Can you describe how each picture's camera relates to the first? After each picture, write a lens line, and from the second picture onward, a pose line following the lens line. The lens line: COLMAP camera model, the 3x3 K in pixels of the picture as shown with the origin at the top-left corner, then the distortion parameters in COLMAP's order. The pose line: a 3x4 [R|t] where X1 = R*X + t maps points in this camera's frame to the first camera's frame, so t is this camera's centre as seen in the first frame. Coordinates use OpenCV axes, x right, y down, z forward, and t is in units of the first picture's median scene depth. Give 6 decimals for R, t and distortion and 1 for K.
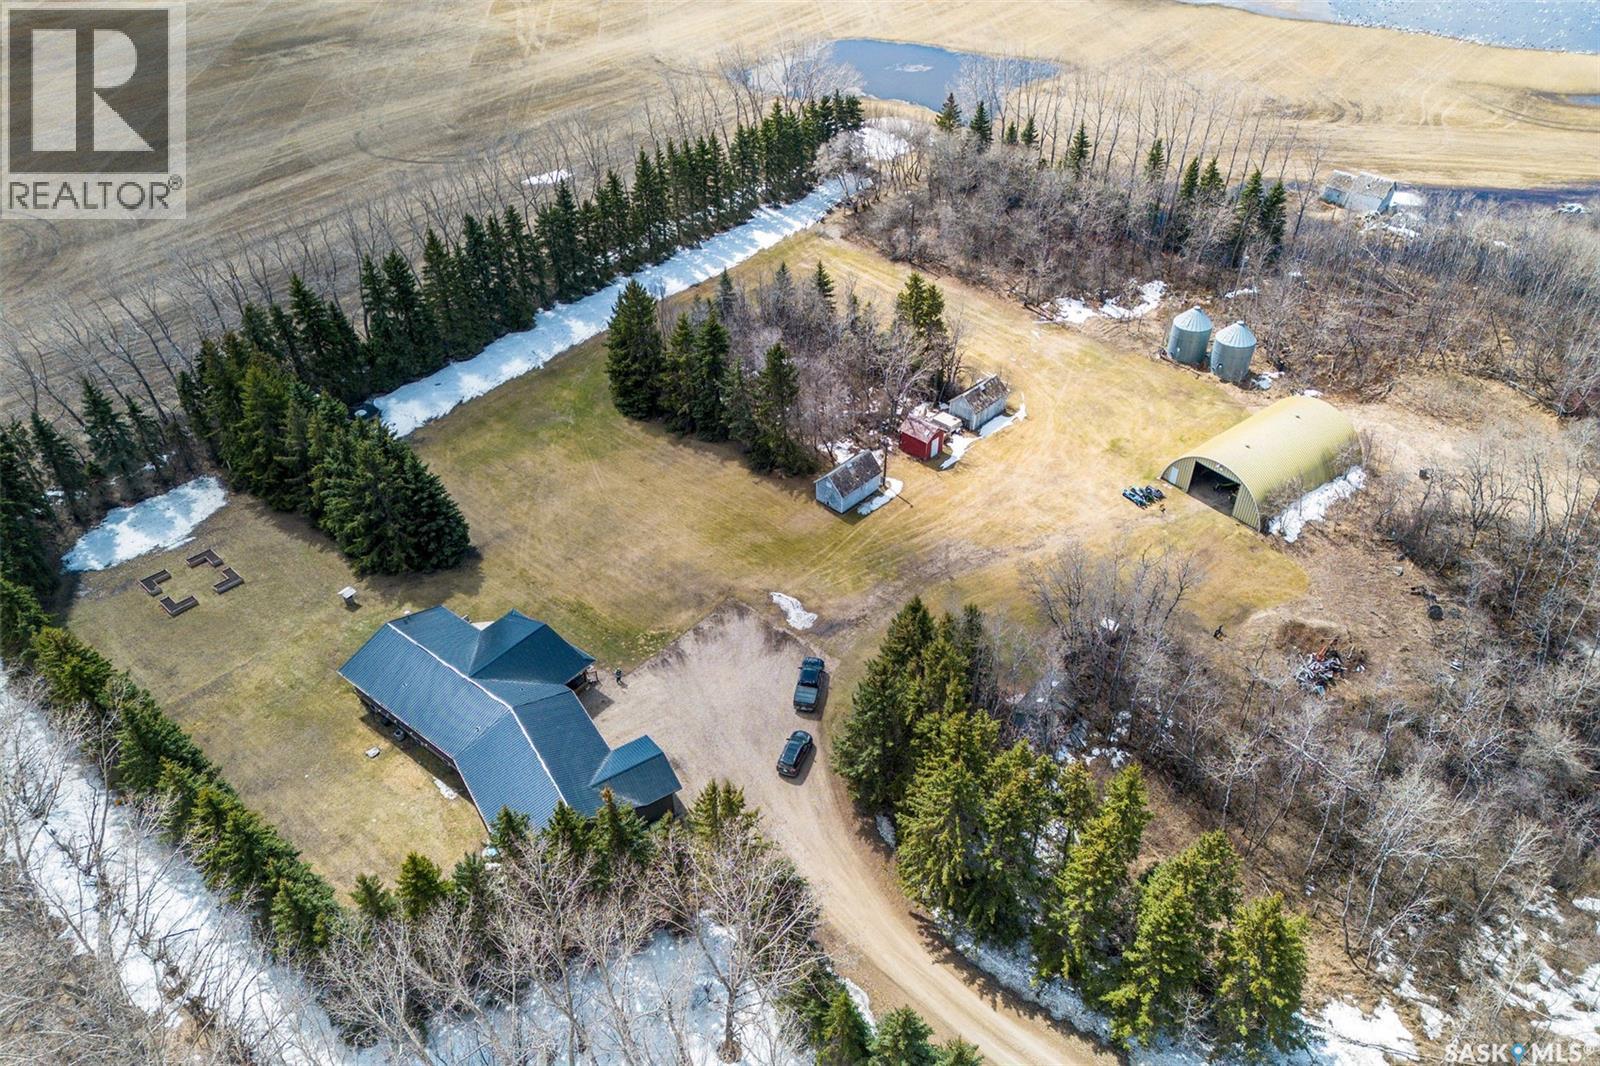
lens RADIAL K [[1106.6, 0, 799.9], [0, 1106.6, 525.3], [0, 0, 1]] dist [0.055458, -0.019365]
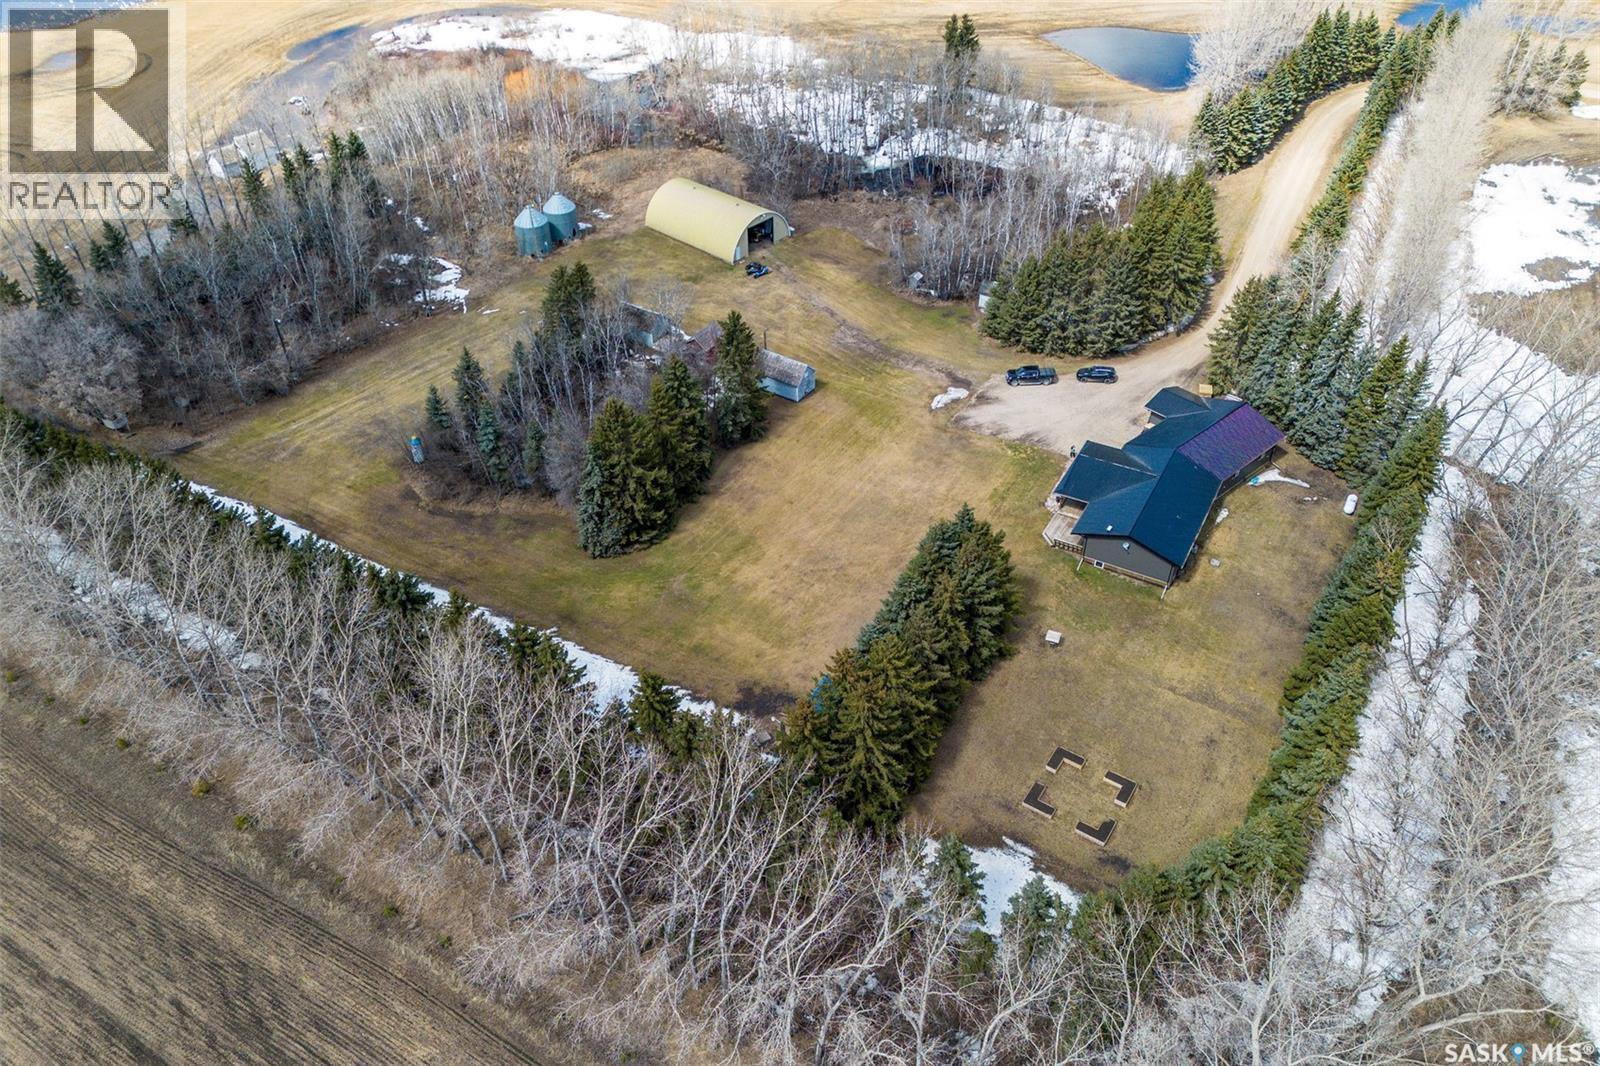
lens RADIAL K [[1106.6, 0, 799.3], [0, 1106.6, 535.5], [0, 0, 1]] dist [0.055458, -0.019365]
pose [[-0.144388, -0.625101, 0.767073, -0.959110], [0.630392, 0.539419, 0.558241, -0.594265], [-0.762731, 0.564160, 0.316173, 0.754964]]
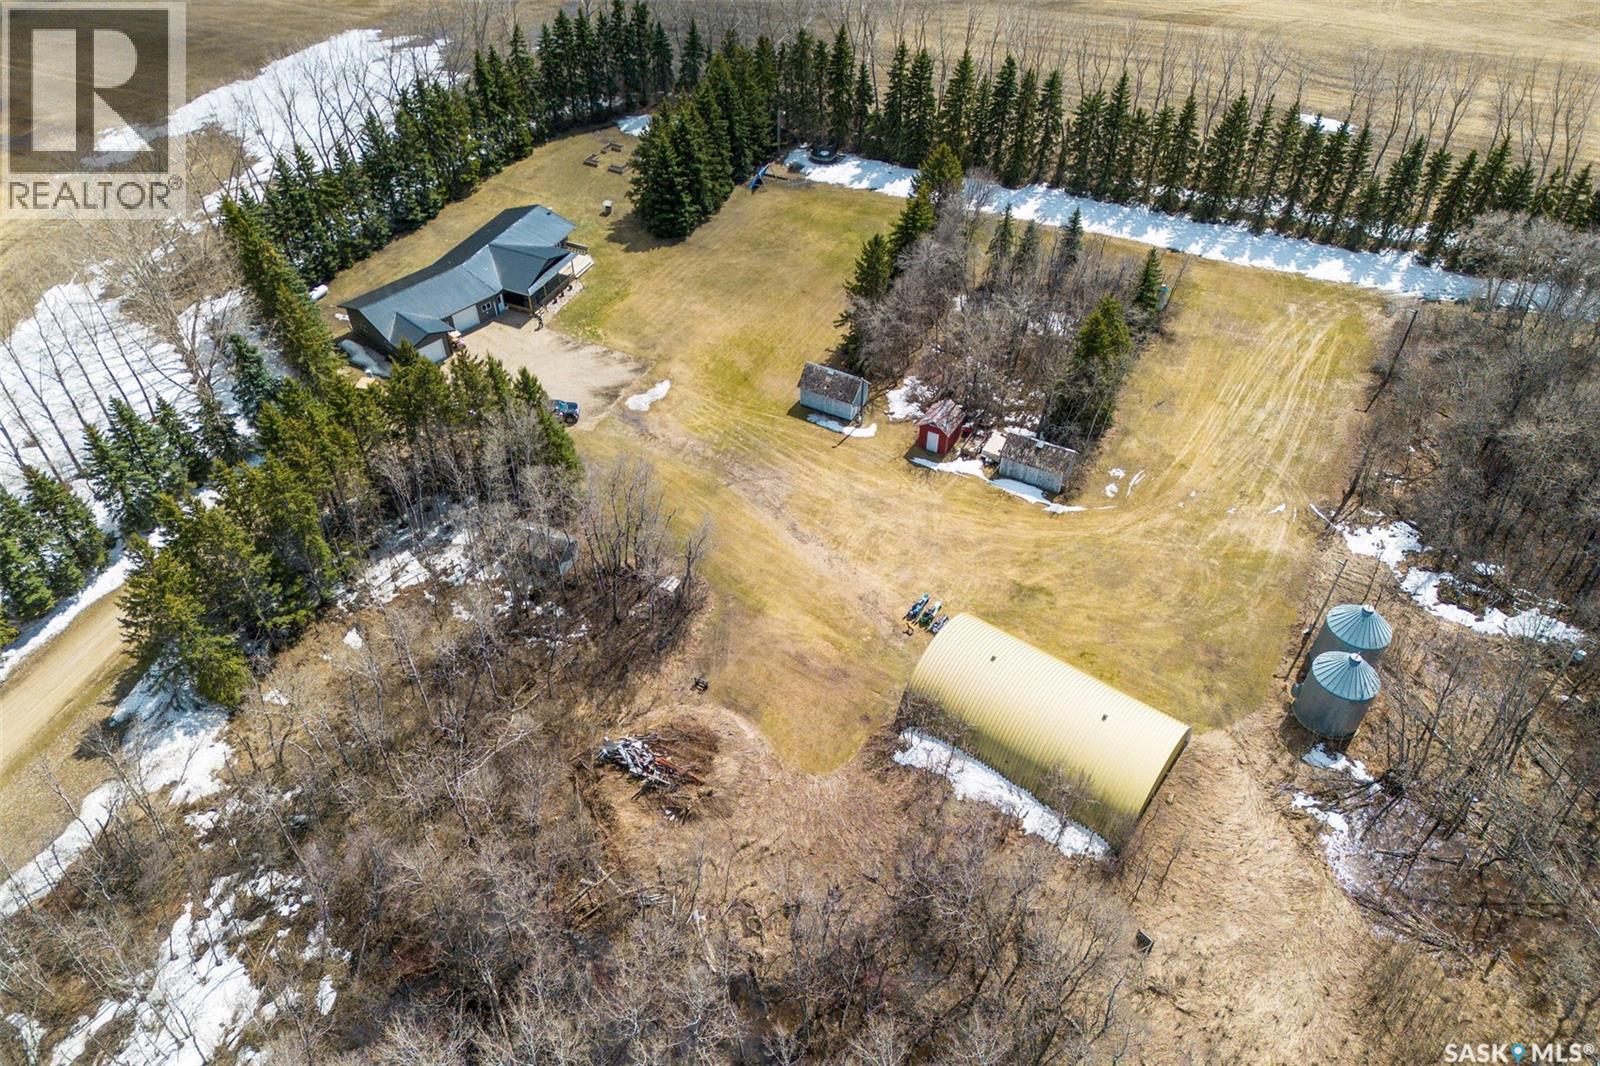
lens RADIAL K [[1106.6, 0, 797.4], [0, 1106.6, 536.3], [0, 0, 1]] dist [0.055458, -0.019365]
pose [[0.255003, 0.661698, -0.705074, 0.841205], [-0.604961, 0.678017, 0.417511, -0.353806], [0.754318, 0.320075, 0.573198, 0.475867]]
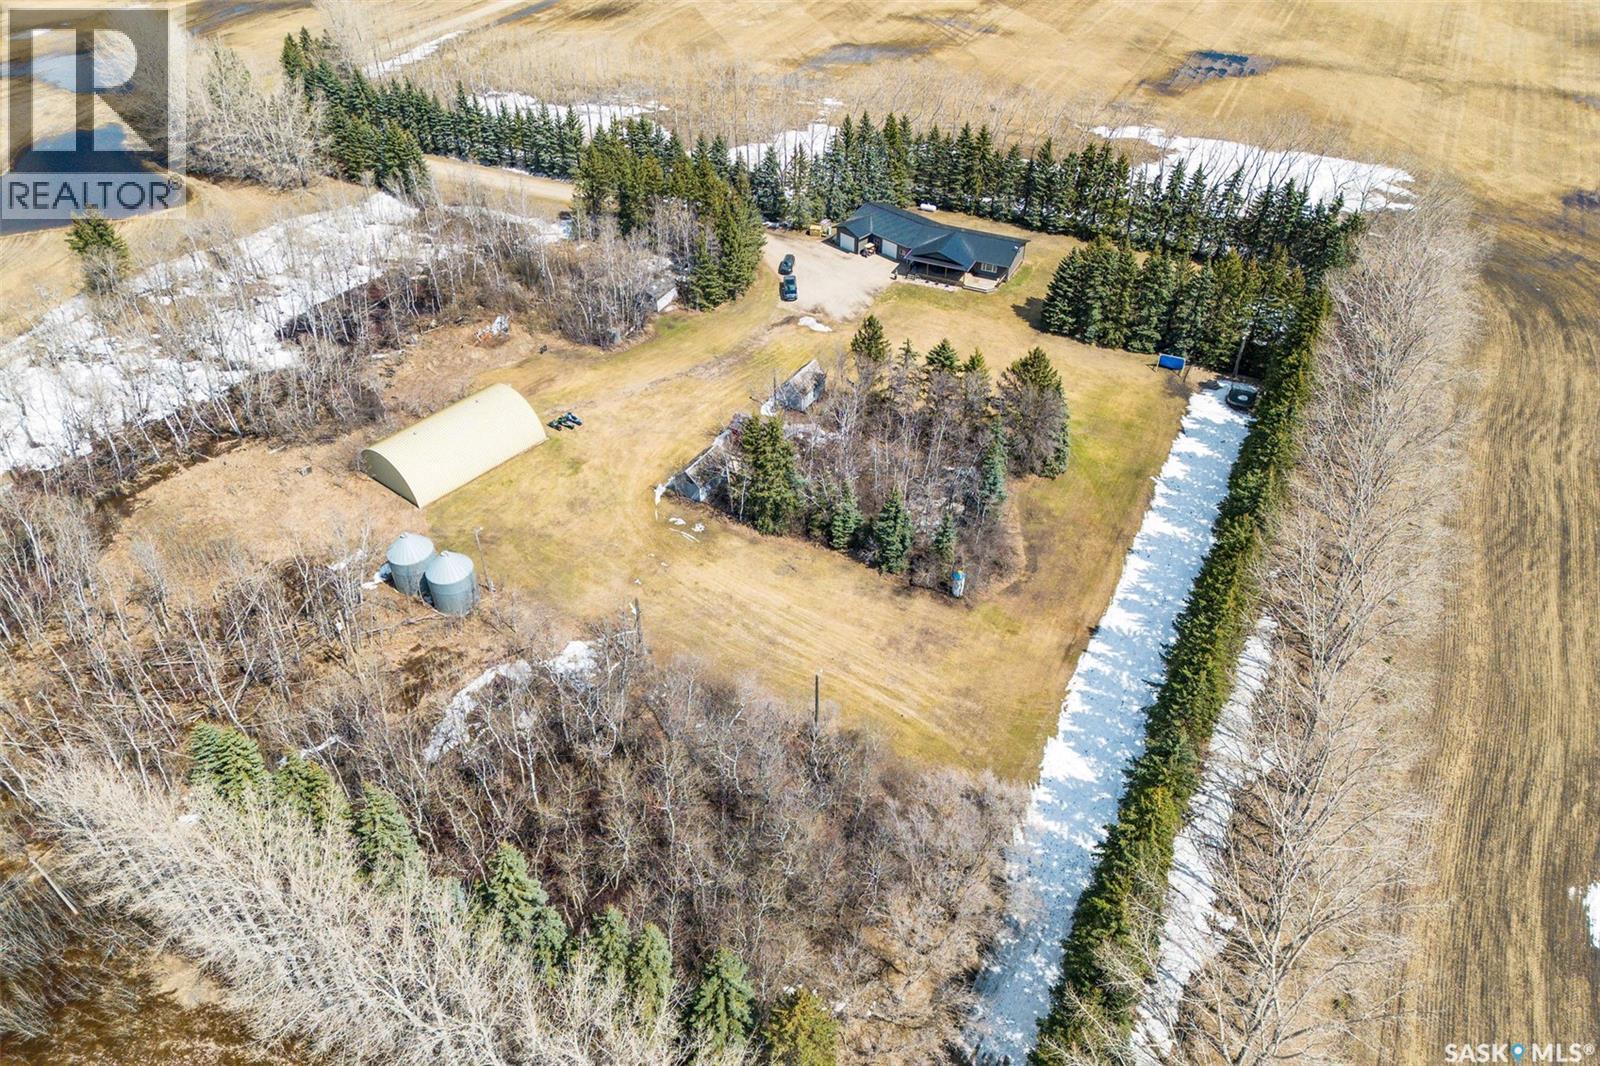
lens RADIAL K [[1106.6, 0, 806.9], [0, 1106.6, 528.4], [0, 0, 1]] dist [0.055458, -0.019365]
pose [[-0.976290, 0.140052, -0.165057, 0.278445], [-0.132655, 0.215463, 0.967460, -1.260700], [0.171058, 0.966417, -0.191775, 1.449335]]
